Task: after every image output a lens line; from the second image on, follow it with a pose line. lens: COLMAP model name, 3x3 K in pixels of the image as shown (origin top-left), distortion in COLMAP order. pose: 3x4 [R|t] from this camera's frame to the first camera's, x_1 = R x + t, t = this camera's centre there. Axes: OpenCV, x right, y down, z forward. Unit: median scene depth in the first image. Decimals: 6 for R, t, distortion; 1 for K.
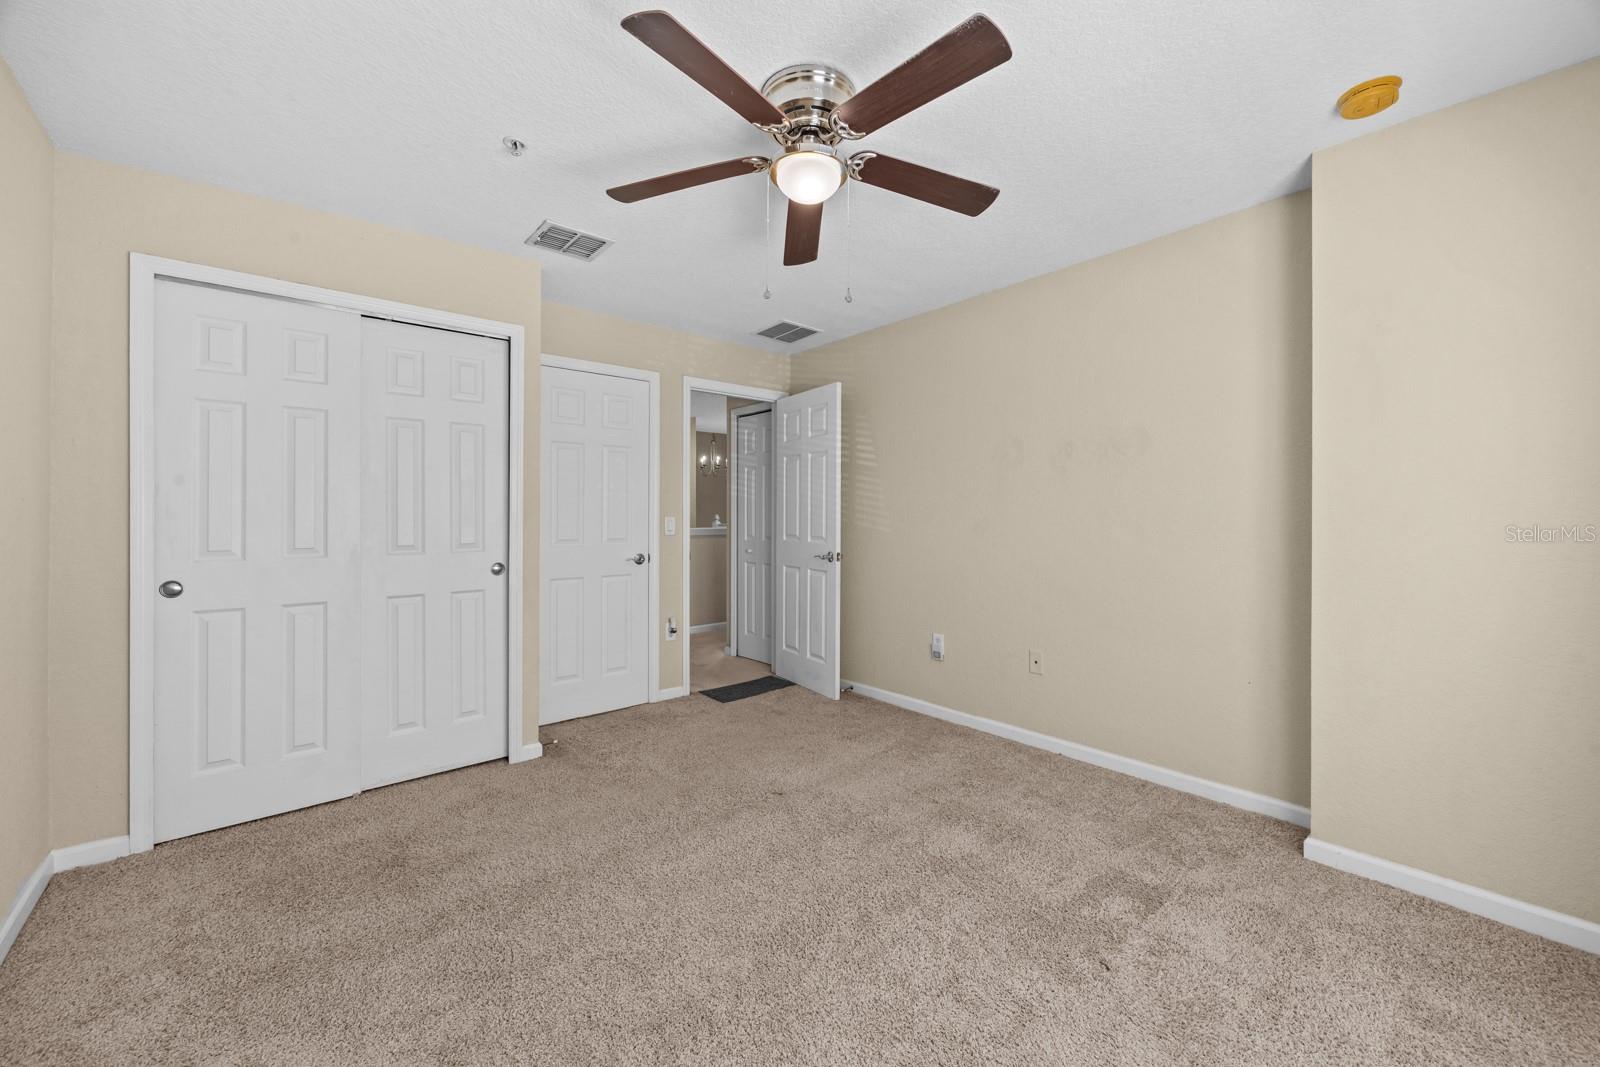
lens RADIAL K [[620.6, 0, 801.5], [0, 620.6, 517.9], [0, 0, 1]] dist [0.000468, 0.000056]
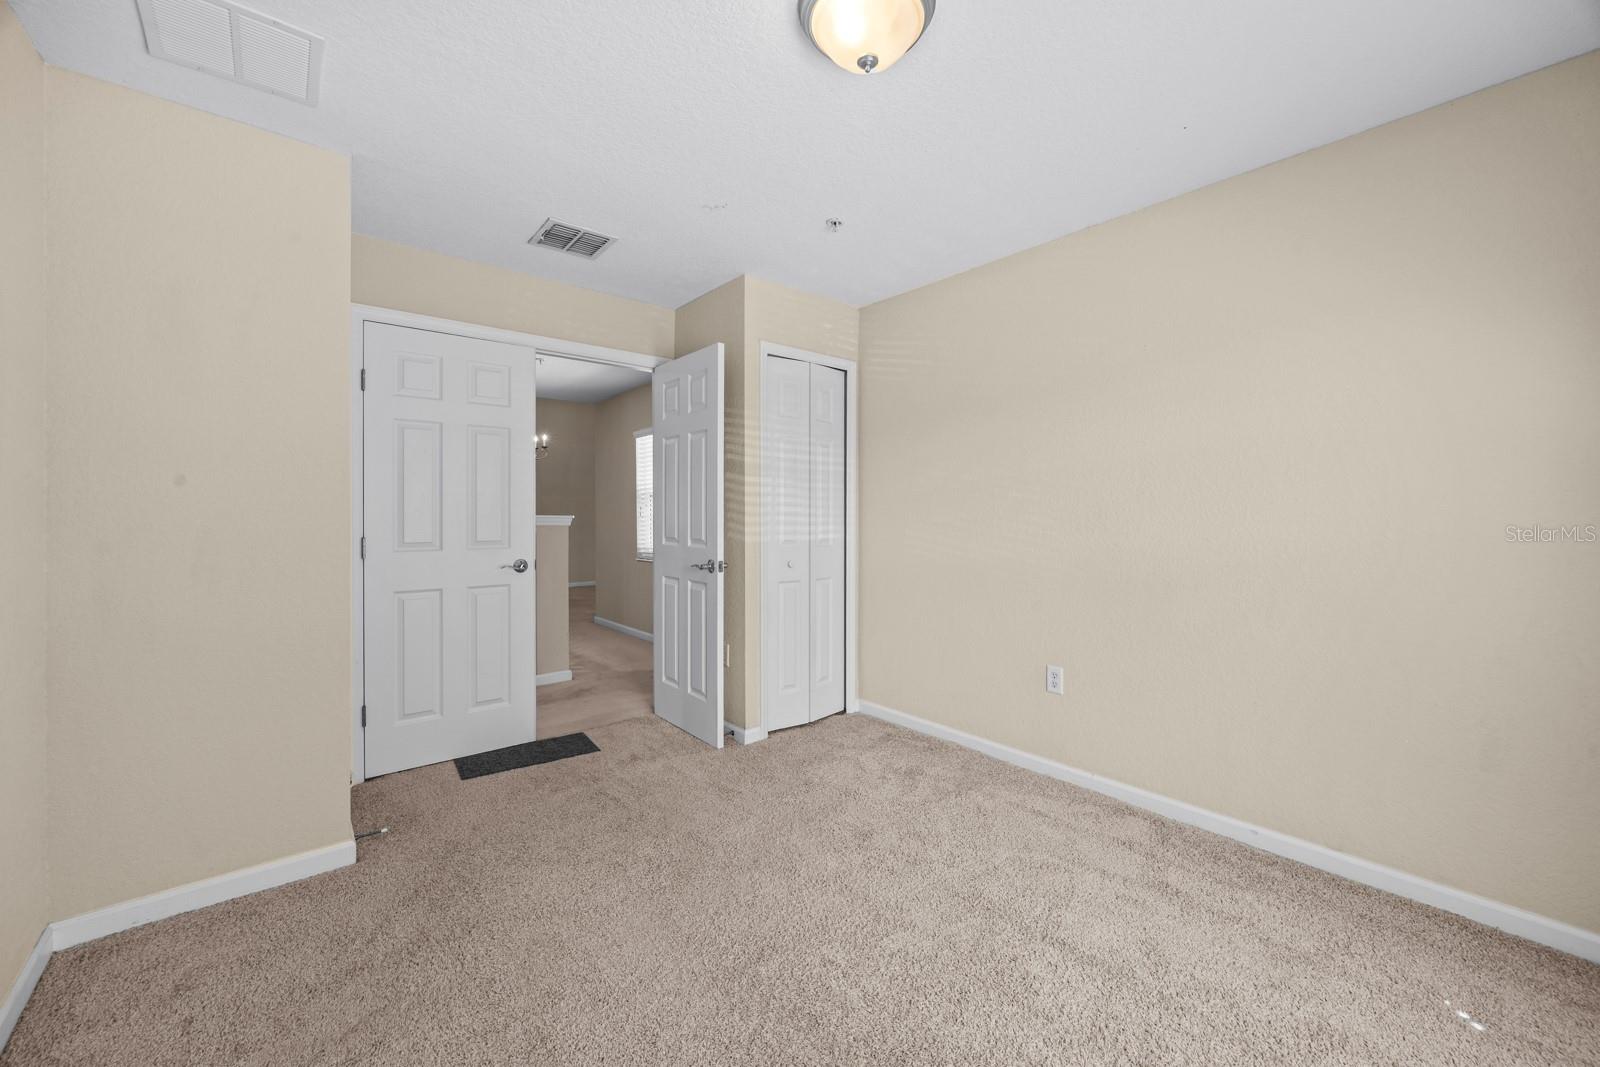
lens RADIAL K [[620.6, 0, 801.5], [0, 620.6, 517.9], [0, 0, 1]] dist [0.000468, 0.000056]
pose [[0.999994, 0.000874, 0.003352, 0.152746], [-0.000878, 0.999999, 0.001115, 0.000801], [-0.003351, -0.001118, 0.999994, 0.208438]]
